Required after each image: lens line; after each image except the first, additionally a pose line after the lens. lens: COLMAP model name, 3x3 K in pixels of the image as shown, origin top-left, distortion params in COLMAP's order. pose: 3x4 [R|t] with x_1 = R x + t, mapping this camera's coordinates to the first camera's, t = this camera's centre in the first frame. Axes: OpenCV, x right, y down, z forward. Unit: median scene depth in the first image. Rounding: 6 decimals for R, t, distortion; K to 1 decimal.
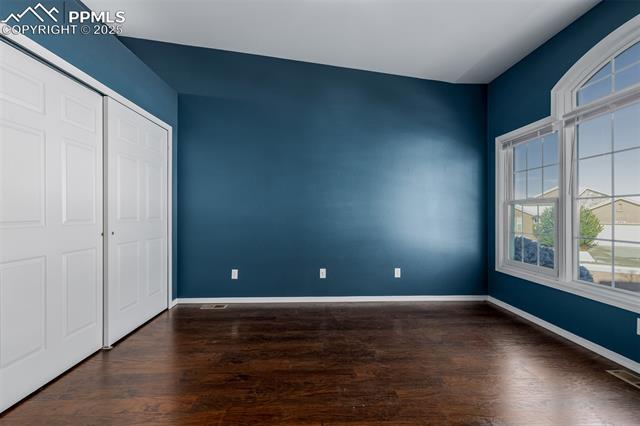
lens RADIAL K [[267.0, 0, 320.0], [0, 267.0, 213.0], [0, 0, 1]] dist [0.001929, -0.000211]
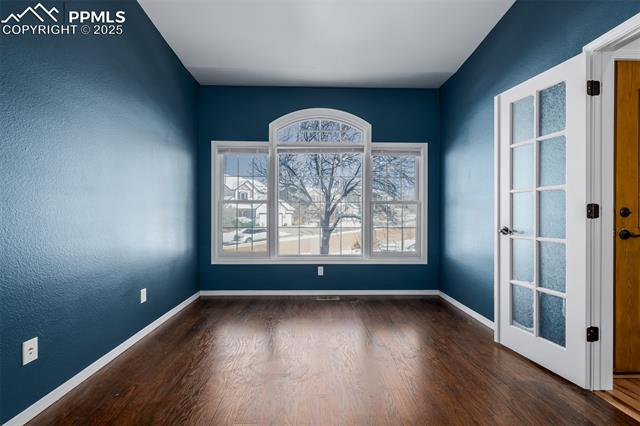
lens RADIAL K [[267.0, 0, 320.0], [0, 267.0, 213.0], [0, 0, 1]] dist [0.001929, -0.000211]
pose [[0.022967, -0.001782, 0.999735, -0.412671], [-0.002845, 0.999994, 0.001848, 0.005565], [-0.999732, -0.002887, 0.022962, 0.543254]]
